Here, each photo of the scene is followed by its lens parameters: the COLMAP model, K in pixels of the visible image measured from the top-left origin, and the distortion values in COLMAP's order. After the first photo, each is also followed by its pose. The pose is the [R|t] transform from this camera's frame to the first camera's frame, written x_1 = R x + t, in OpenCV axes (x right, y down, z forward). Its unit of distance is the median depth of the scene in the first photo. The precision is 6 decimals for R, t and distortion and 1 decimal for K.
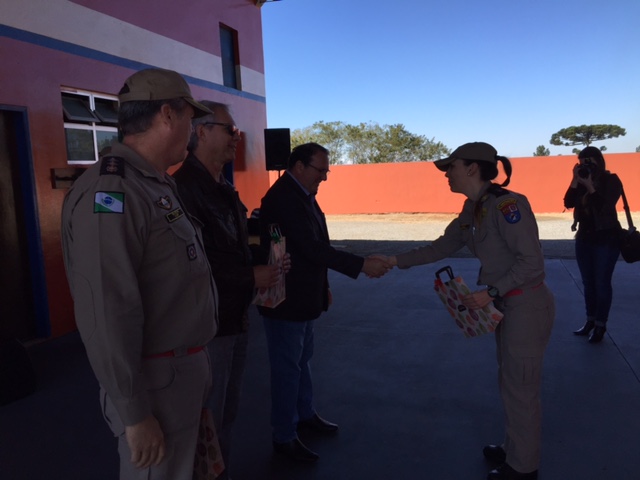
lens RADIAL K [[540.2, 0, 323.1], [0, 540.2, 242.4], [0, 0, 1]] dist [0.020122, -0.049306]
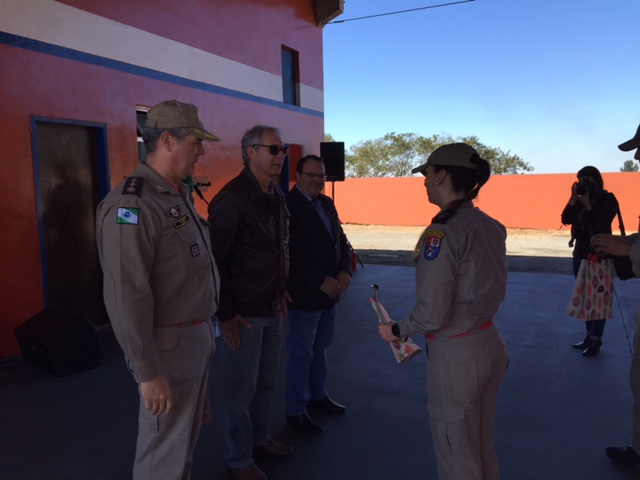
lens RADIAL K [[540.2, 0, 315.2], [0, 540.2, 240.0], [0, 0, 1]] dist [0.020122, -0.049306]
pose [[0.986021, 0.035826, -0.162723, 0.082421], [-0.039429, 0.999042, -0.018969, 0.002805], [0.161888, 0.025120, 0.986489, -0.059073]]
